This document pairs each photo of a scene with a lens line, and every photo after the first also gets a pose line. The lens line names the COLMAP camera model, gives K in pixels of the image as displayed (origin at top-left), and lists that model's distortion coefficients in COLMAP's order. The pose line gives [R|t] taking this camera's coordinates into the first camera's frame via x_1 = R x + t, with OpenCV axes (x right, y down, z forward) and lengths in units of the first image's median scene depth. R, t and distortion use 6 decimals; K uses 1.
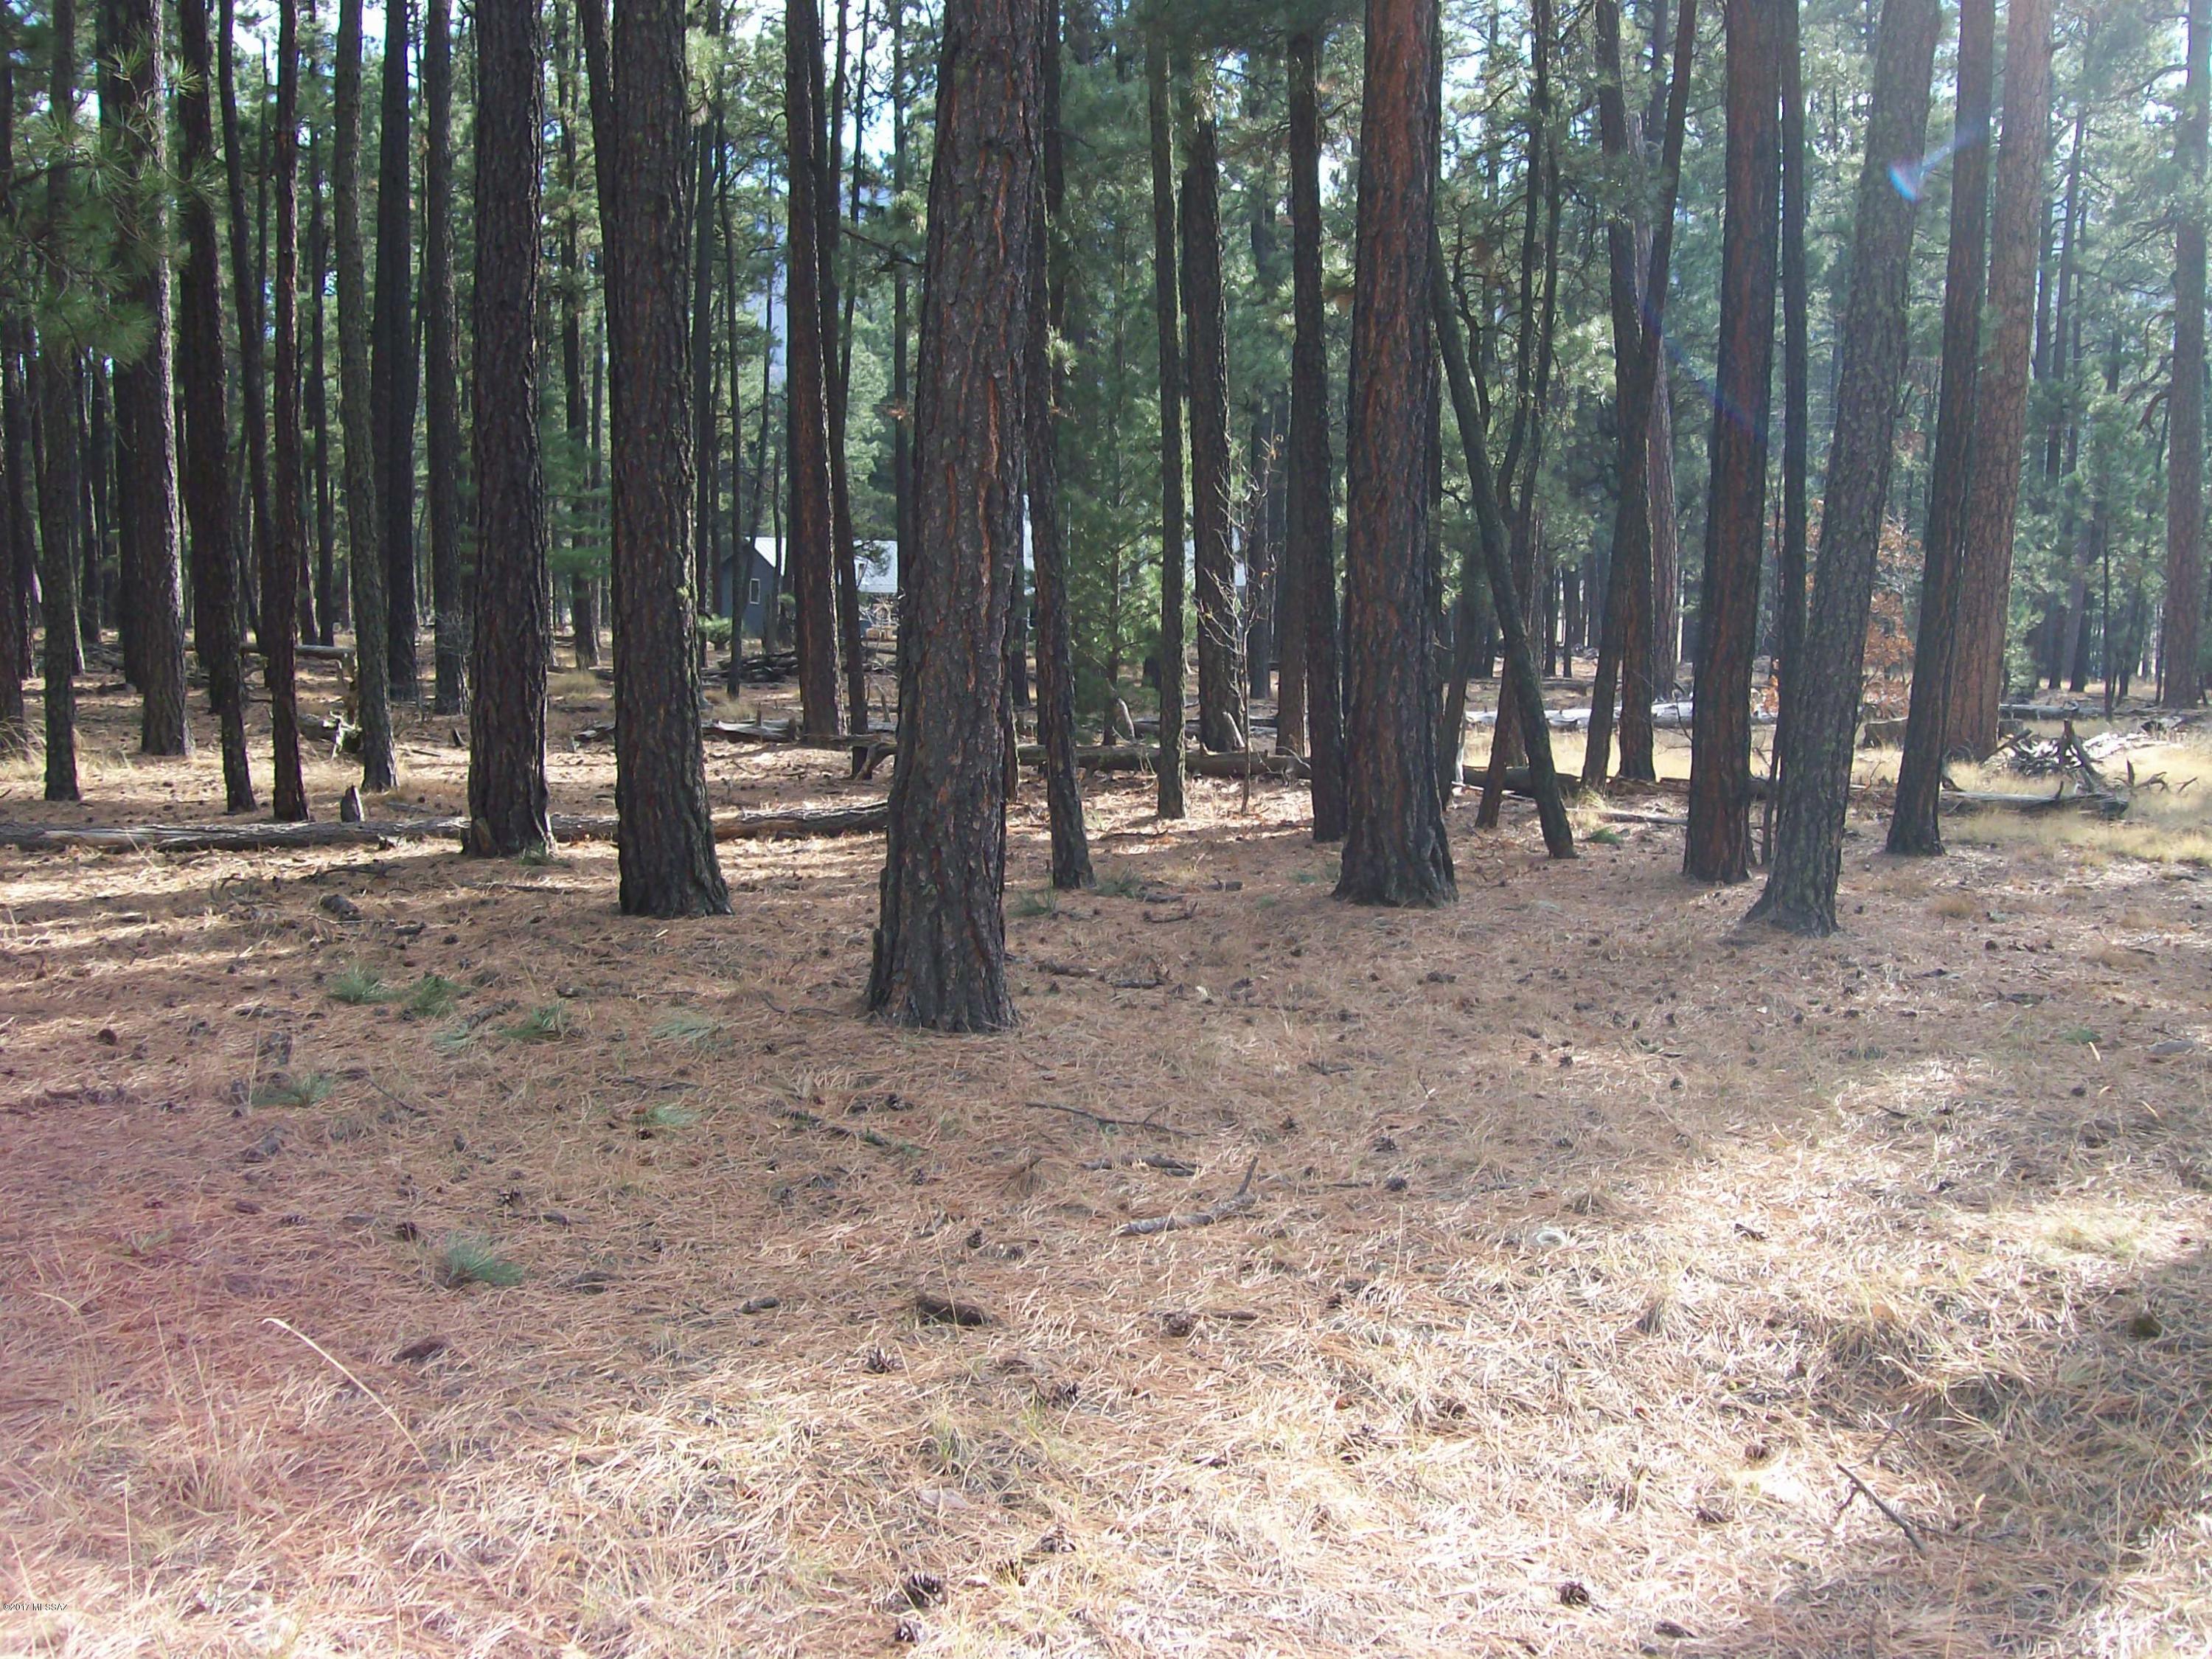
lens RADIAL K [[2394.5, 0, 1143.6], [0, 2394.5, 829.2], [0, 0, 1]] dist [-0.193642, 0.181081]
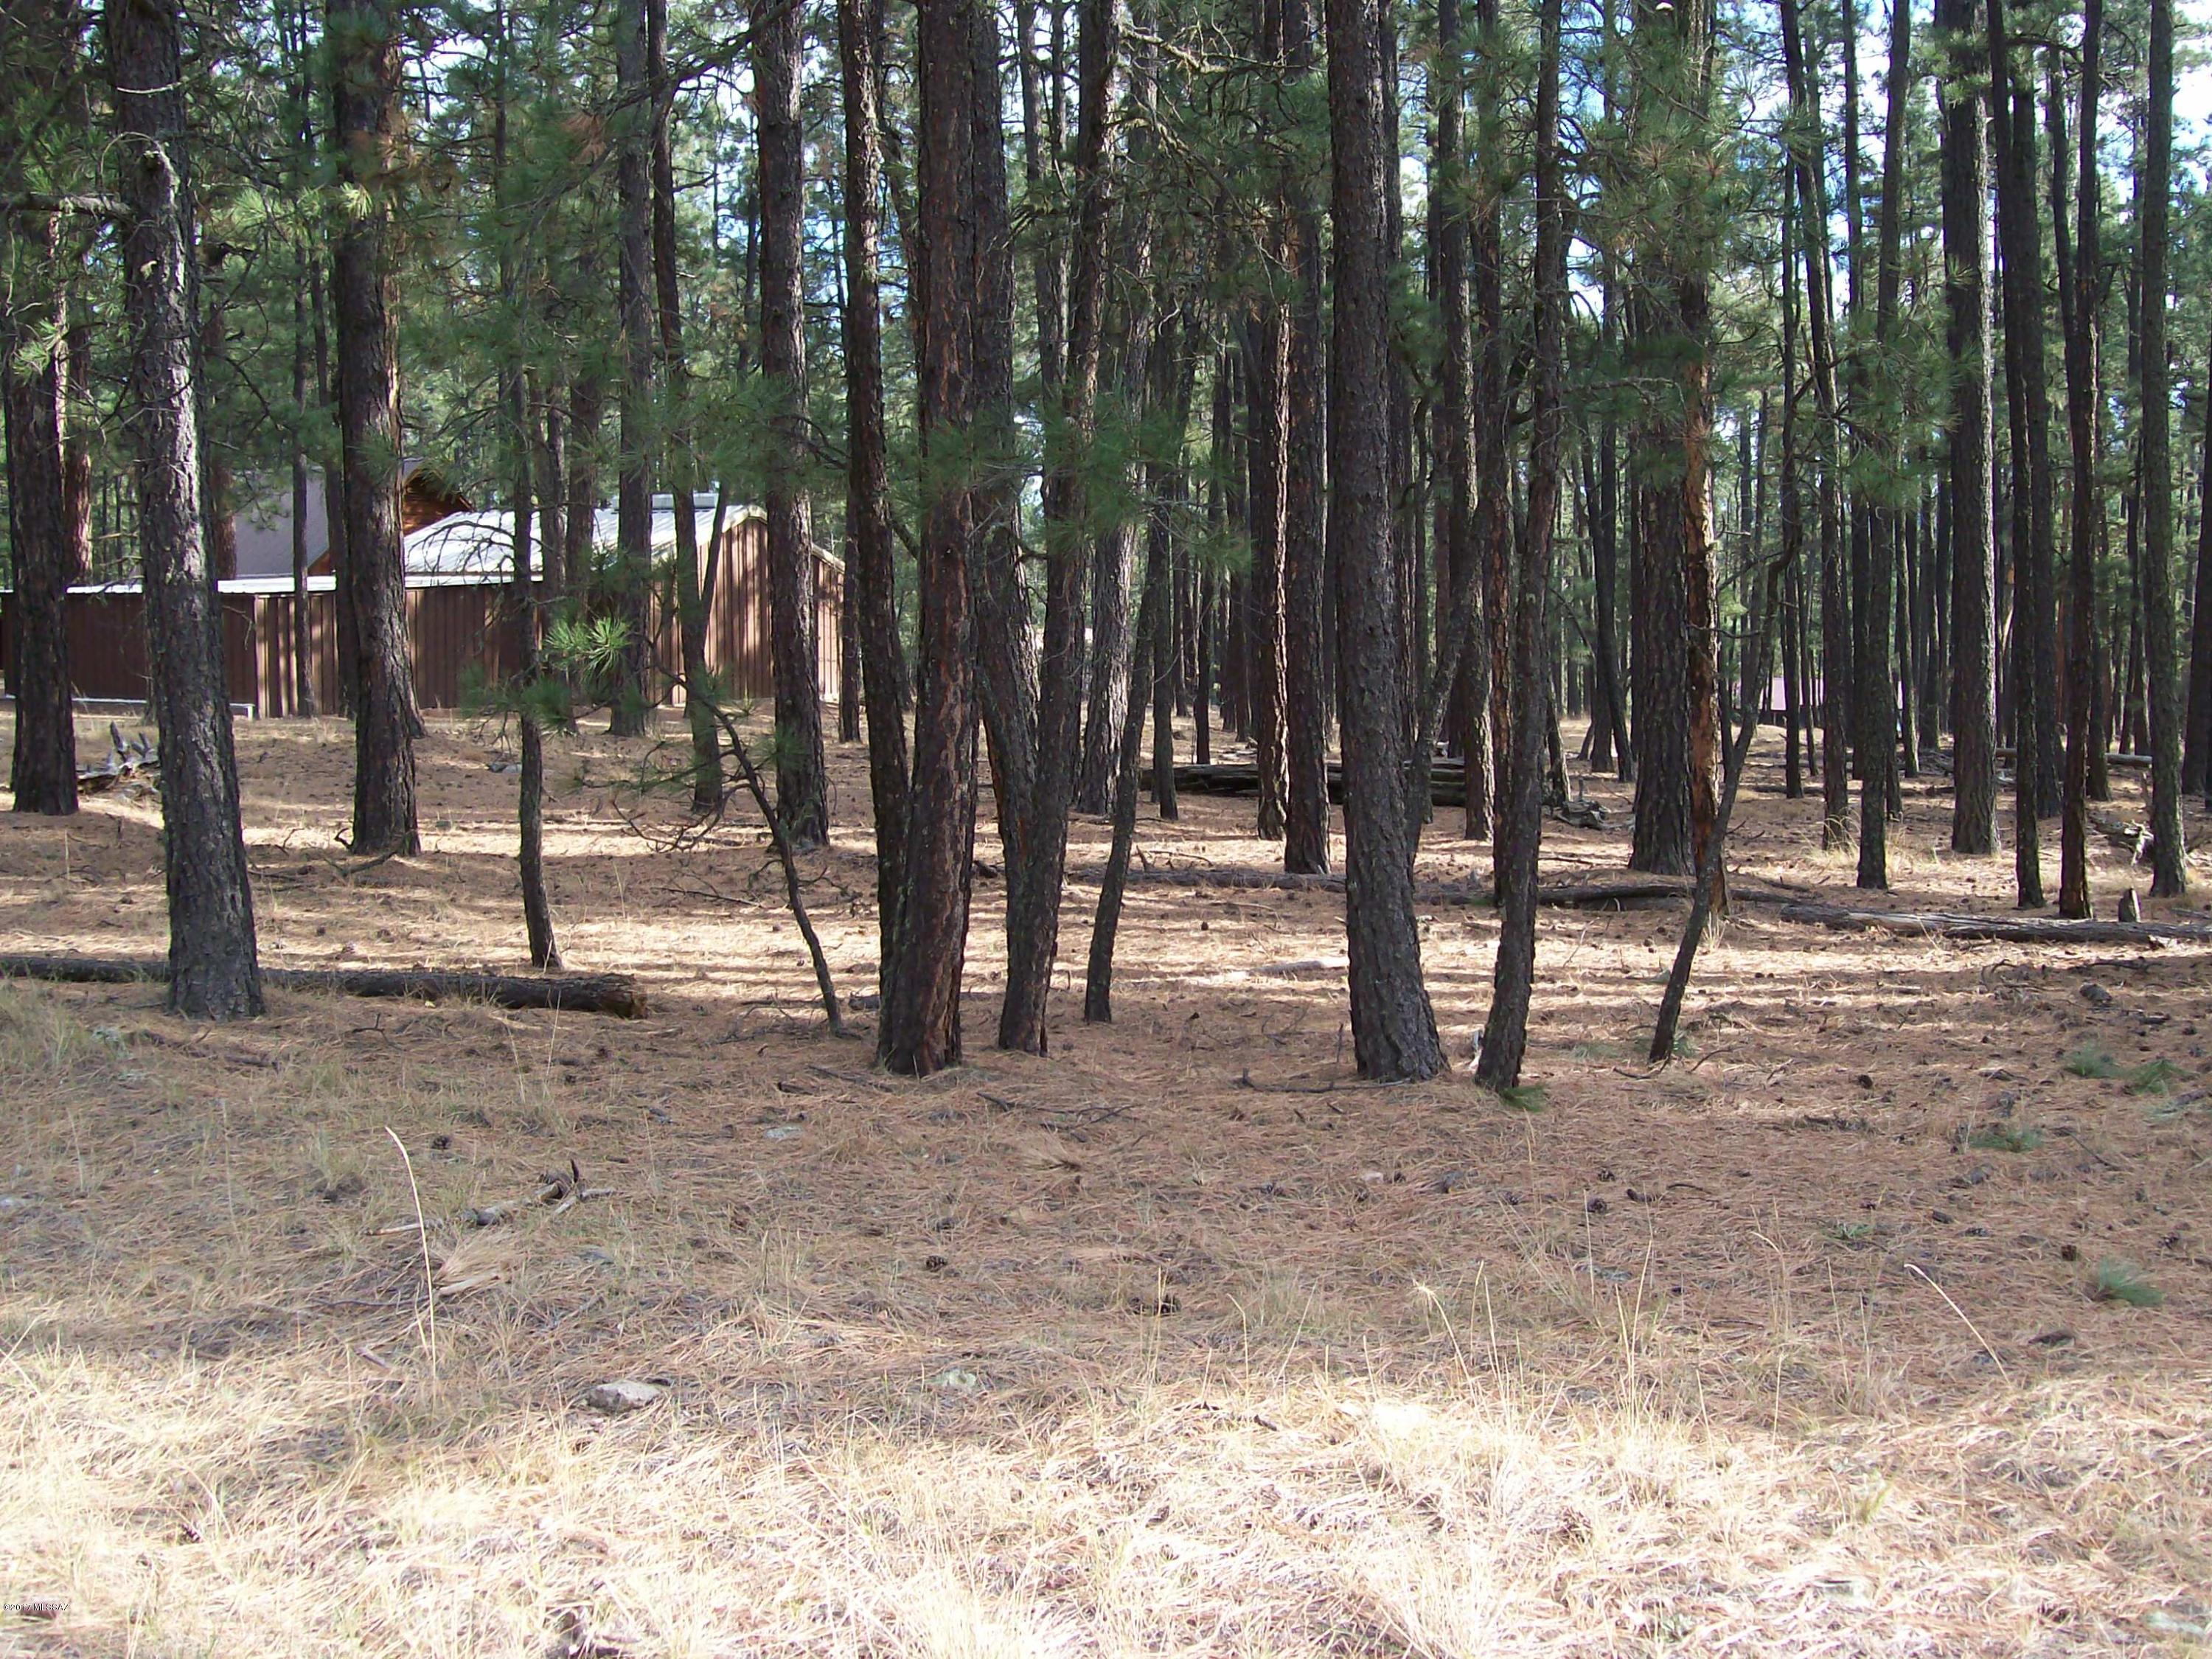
lens RADIAL K [[2394.5, 0, 1143.6], [0, 2394.5, 829.2], [0, 0, 1]] dist [-0.193642, 0.181081]
pose [[0.729043, 0.035475, -0.683548, 0.109716], [-0.066943, 0.997564, -0.019627, 0.010765], [0.681187, 0.060068, 0.729641, -0.146084]]
